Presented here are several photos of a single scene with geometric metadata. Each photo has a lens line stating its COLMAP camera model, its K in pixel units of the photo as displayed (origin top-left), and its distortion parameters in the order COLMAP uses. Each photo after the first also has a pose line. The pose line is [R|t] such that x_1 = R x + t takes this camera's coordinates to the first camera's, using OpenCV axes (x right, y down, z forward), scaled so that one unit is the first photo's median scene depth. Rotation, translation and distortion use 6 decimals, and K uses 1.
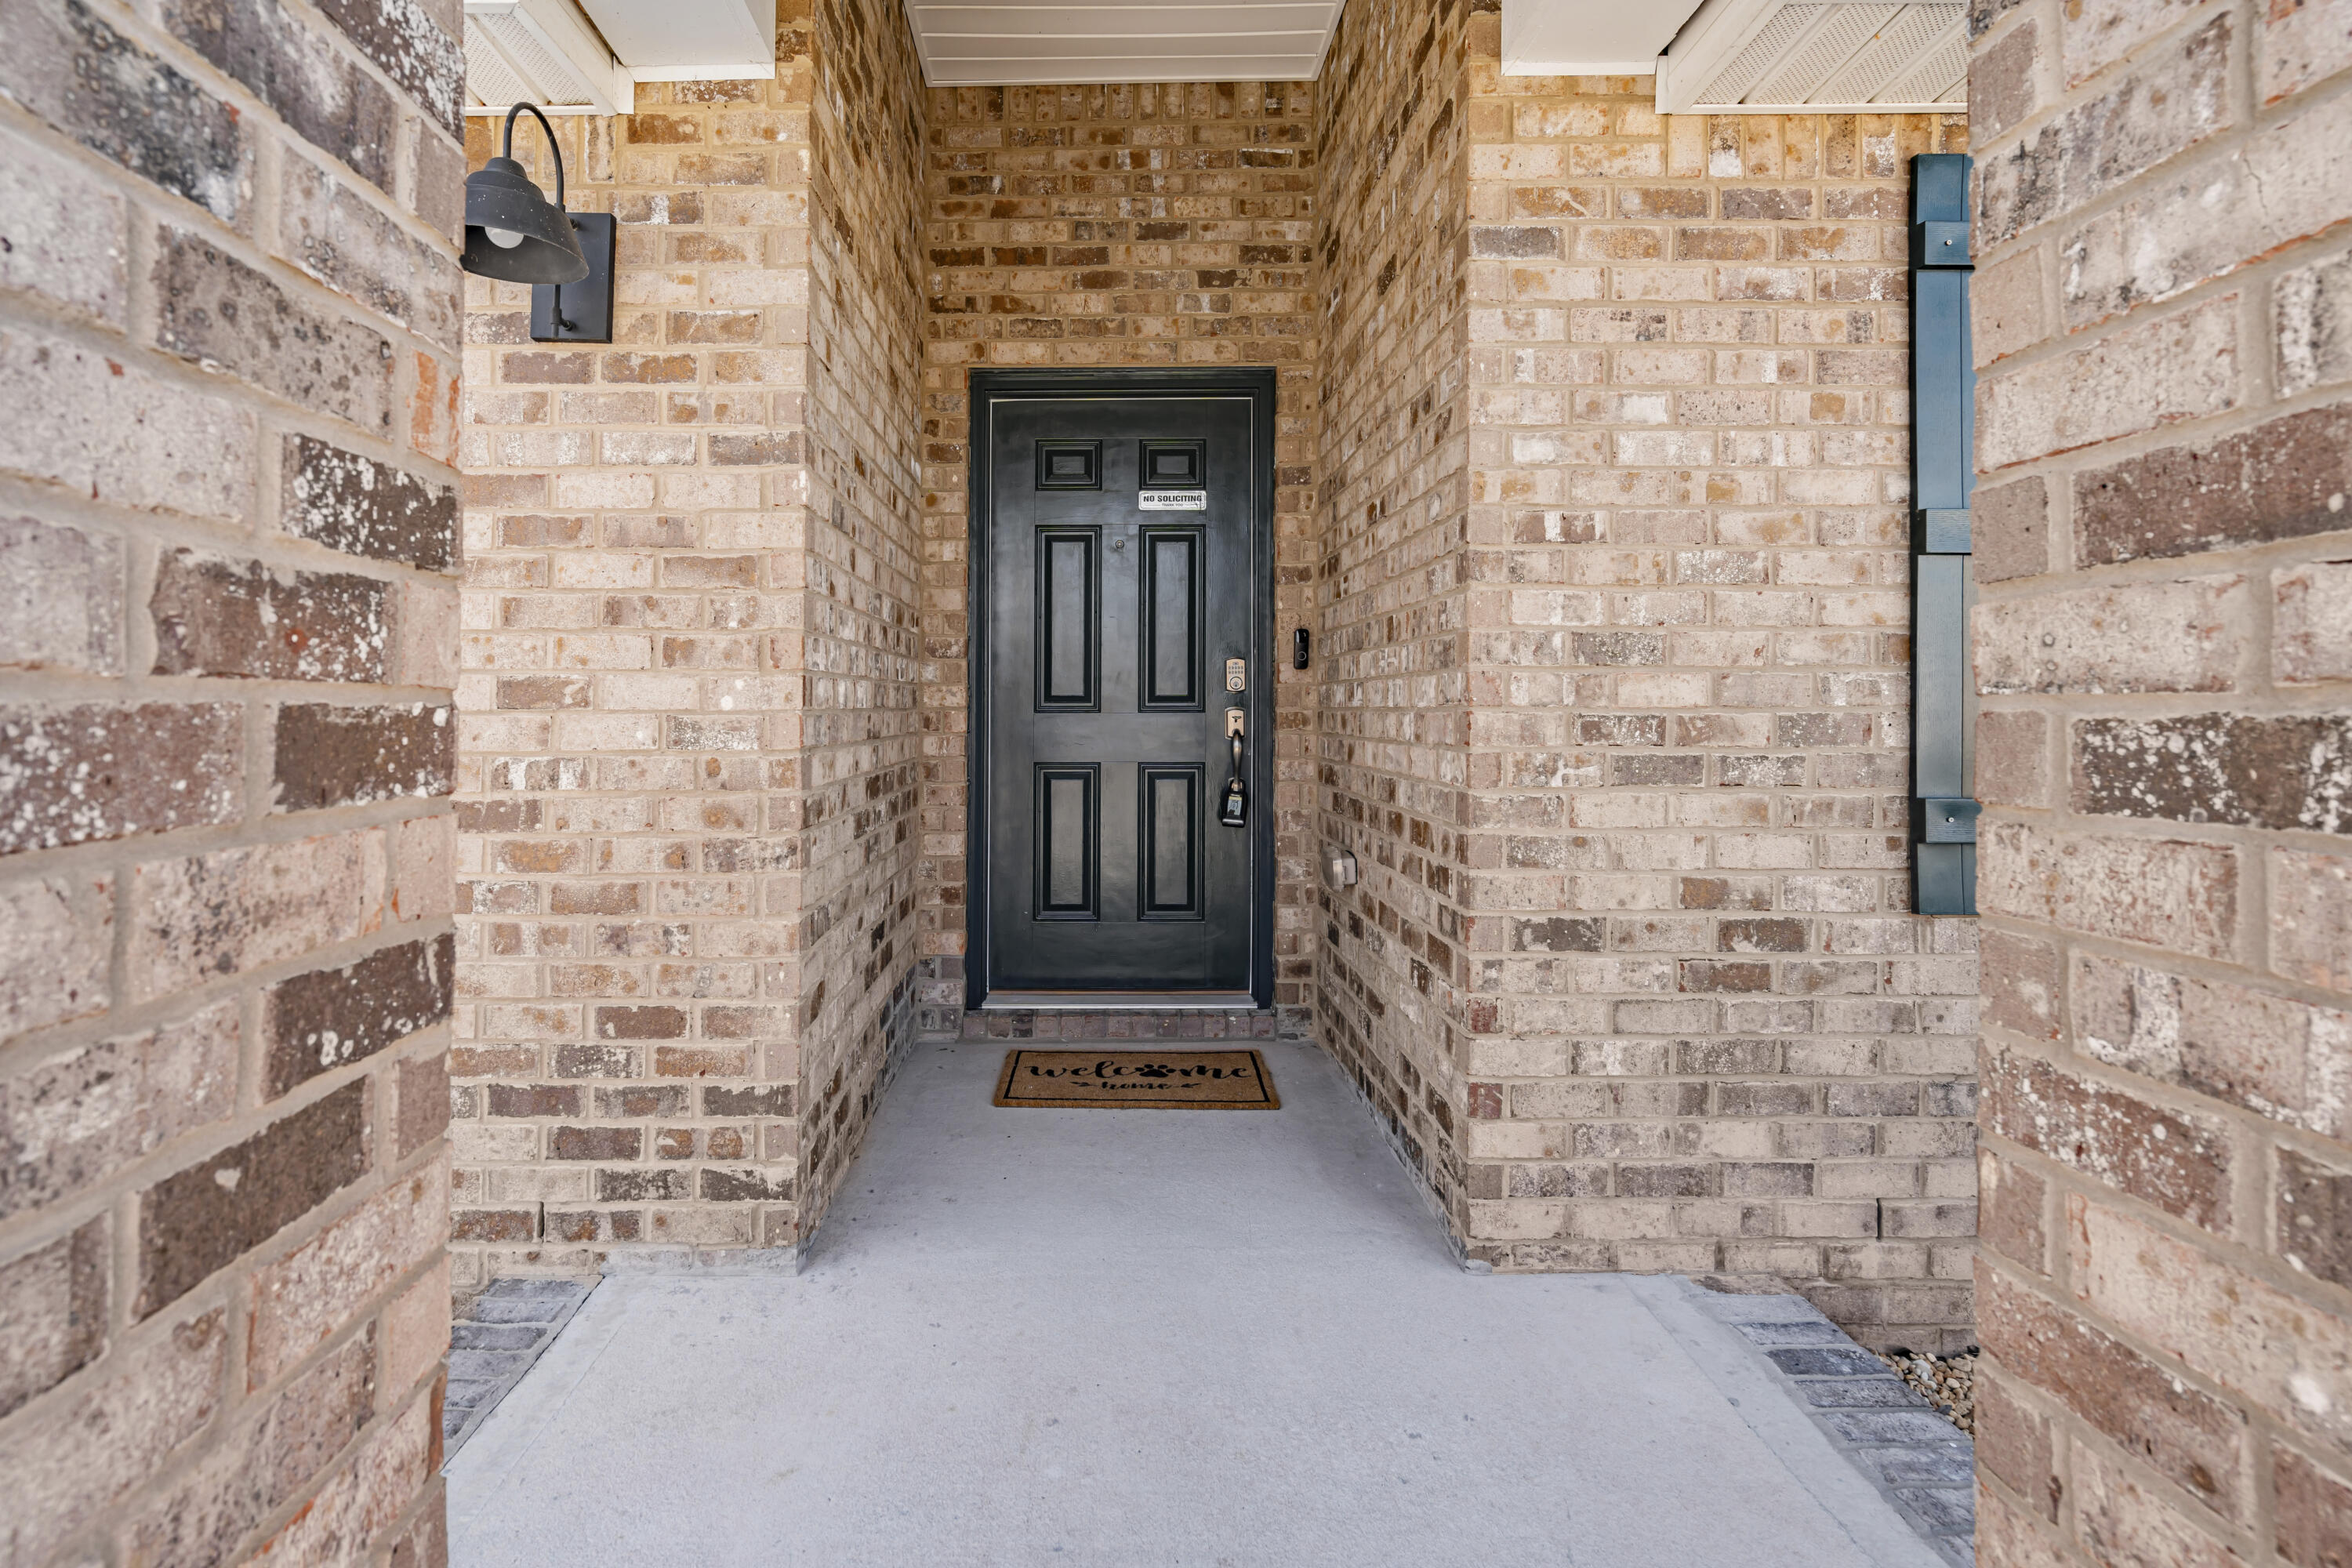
lens RADIAL K [[1068.1, 0, 1062.4], [0, 1068.1, 714.3], [0, 0, 1]] dist [-0.005150, 0.002584]
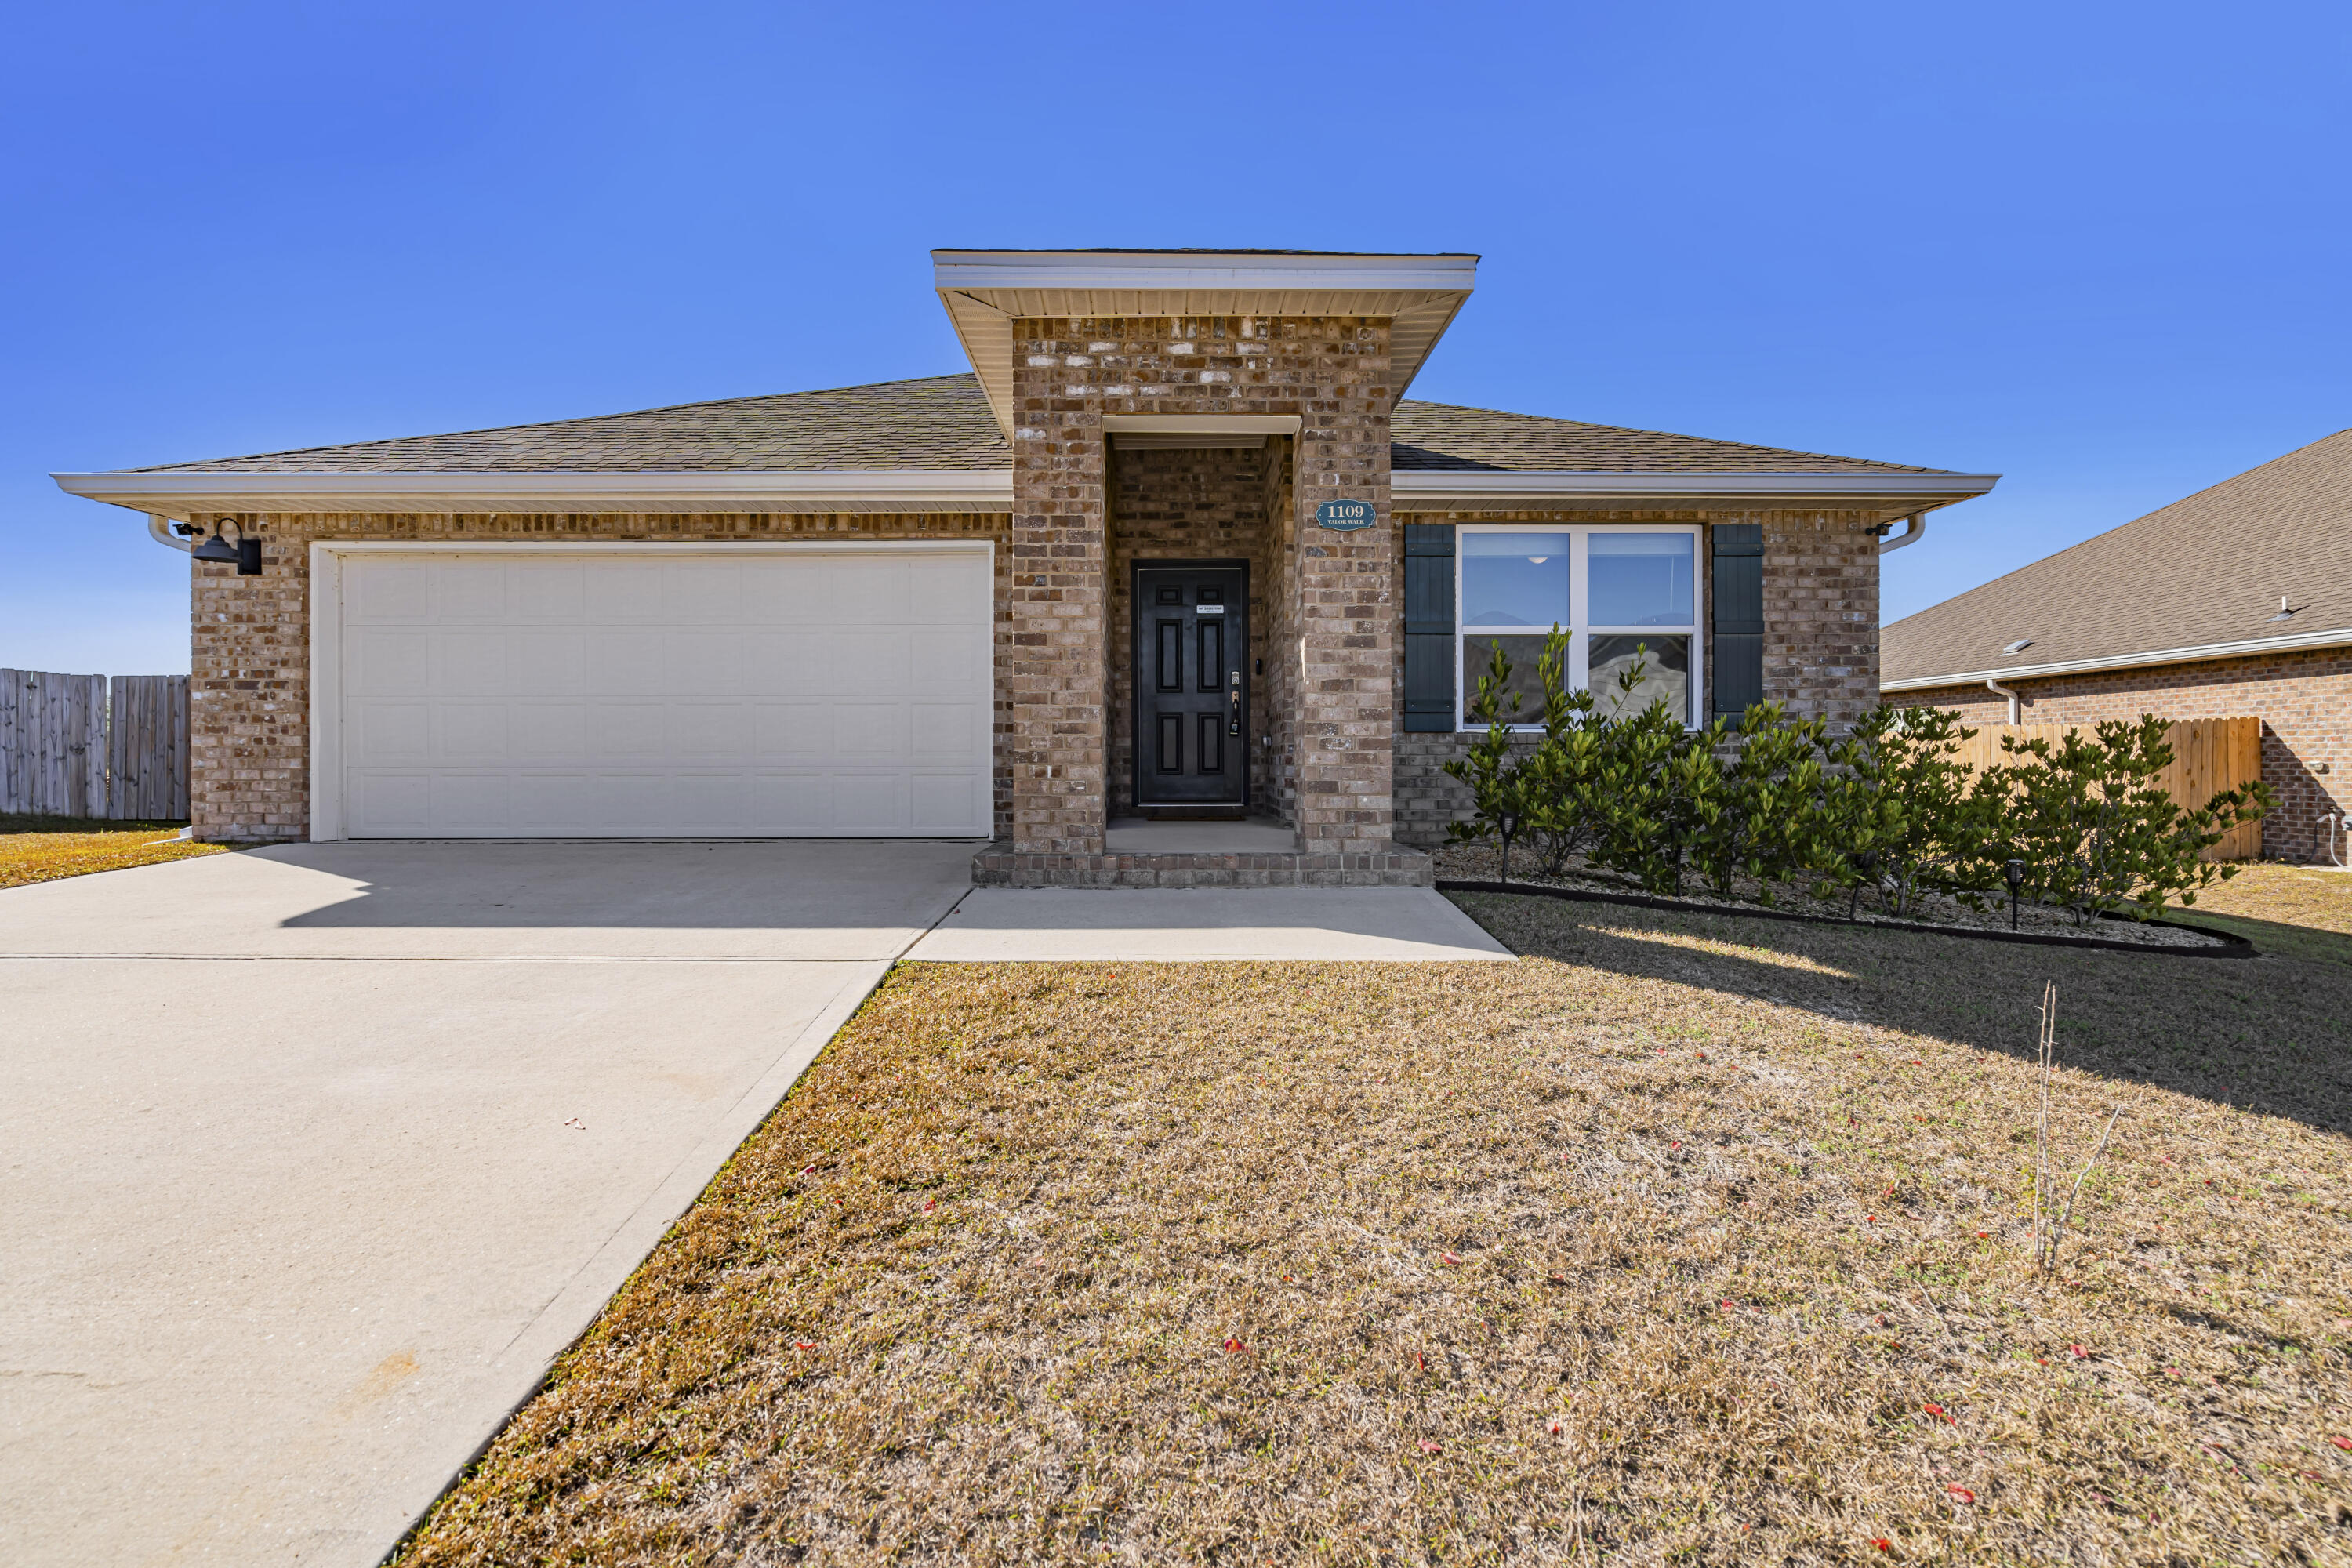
lens RADIAL K [[1068.1, 0, 1183.0], [0, 1068.1, 783.3], [0, 0, 1]] dist [-0.005150, 0.002584]
pose [[0.998938, -0.008580, 0.045260, -0.083466], [0.007948, 0.999869, 0.014122, 0.184827], [-0.045376, -0.013747, 0.998875, -1.602871]]
